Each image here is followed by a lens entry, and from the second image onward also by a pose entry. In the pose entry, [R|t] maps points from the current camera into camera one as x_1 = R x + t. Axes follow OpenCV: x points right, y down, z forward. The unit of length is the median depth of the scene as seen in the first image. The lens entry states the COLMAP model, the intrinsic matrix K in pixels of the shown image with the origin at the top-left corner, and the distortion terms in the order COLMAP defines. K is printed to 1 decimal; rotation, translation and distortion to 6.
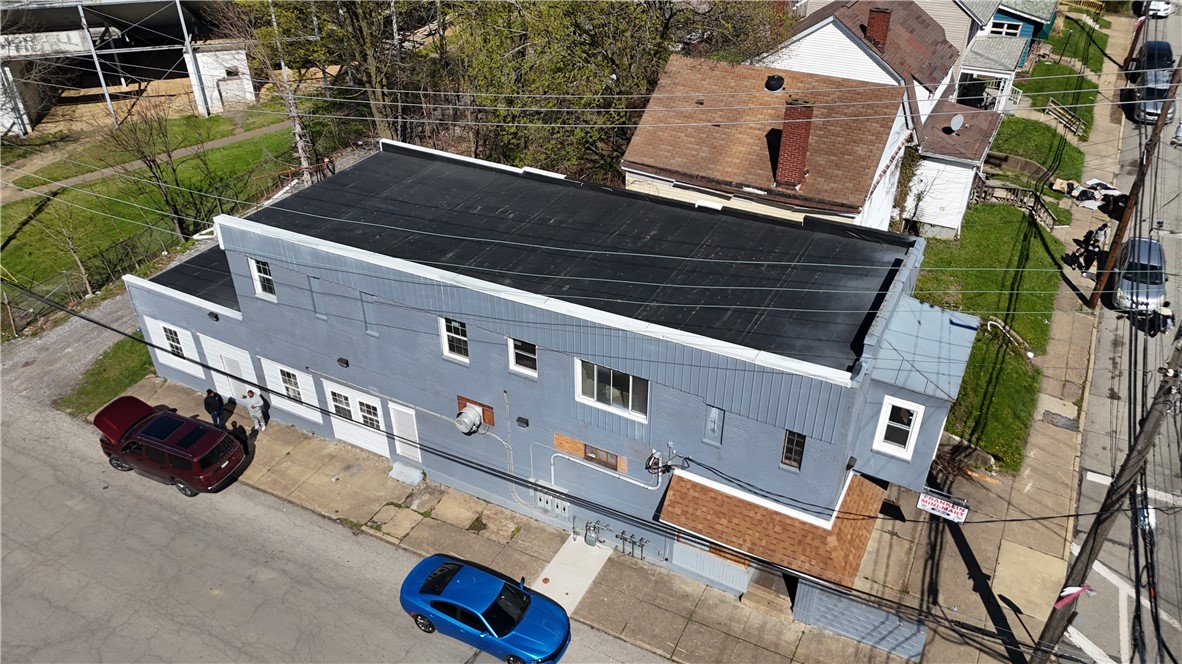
lens RADIAL K [[864.2, 0, 592.2], [0, 864.2, 334.2], [0, 0, 1]] dist [0.076712, -0.067884]
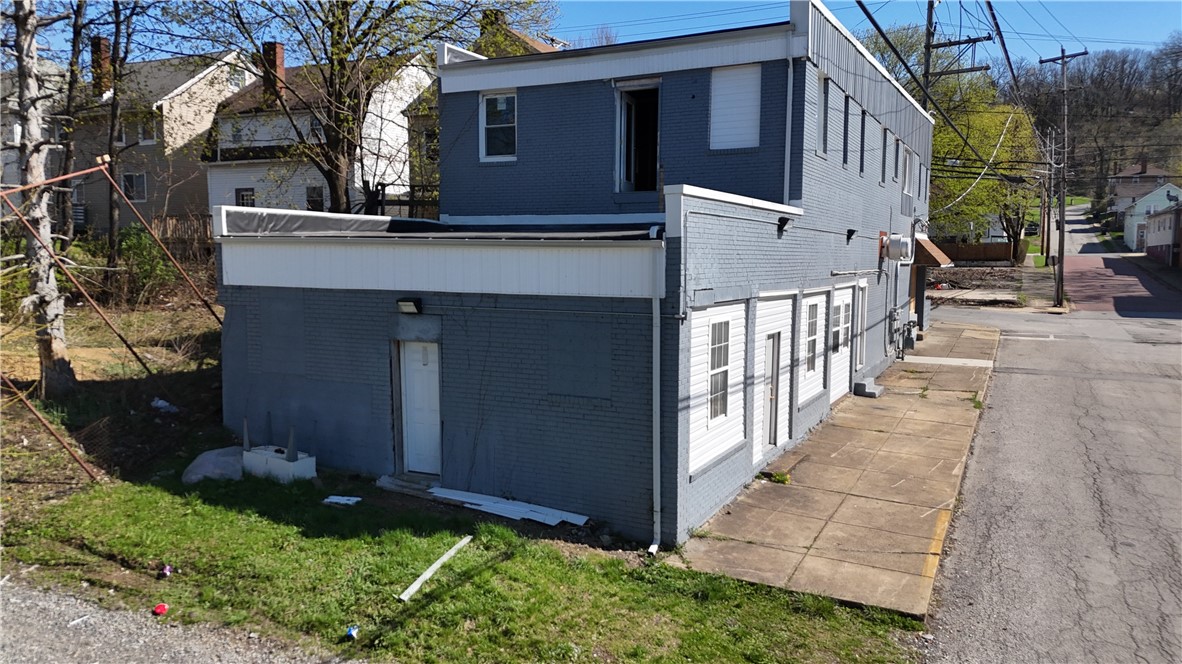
lens RADIAL K [[859.0, 0, 591.9], [0, 859.0, 334.2], [0, 0, 1]] dist [0.089394, -0.085308]
pose [[-0.014333, -0.092280, 0.995630, -0.985138], [0.546329, 0.833237, 0.085094, -0.073416], [-0.837448, 0.545161, 0.038473, 1.195111]]
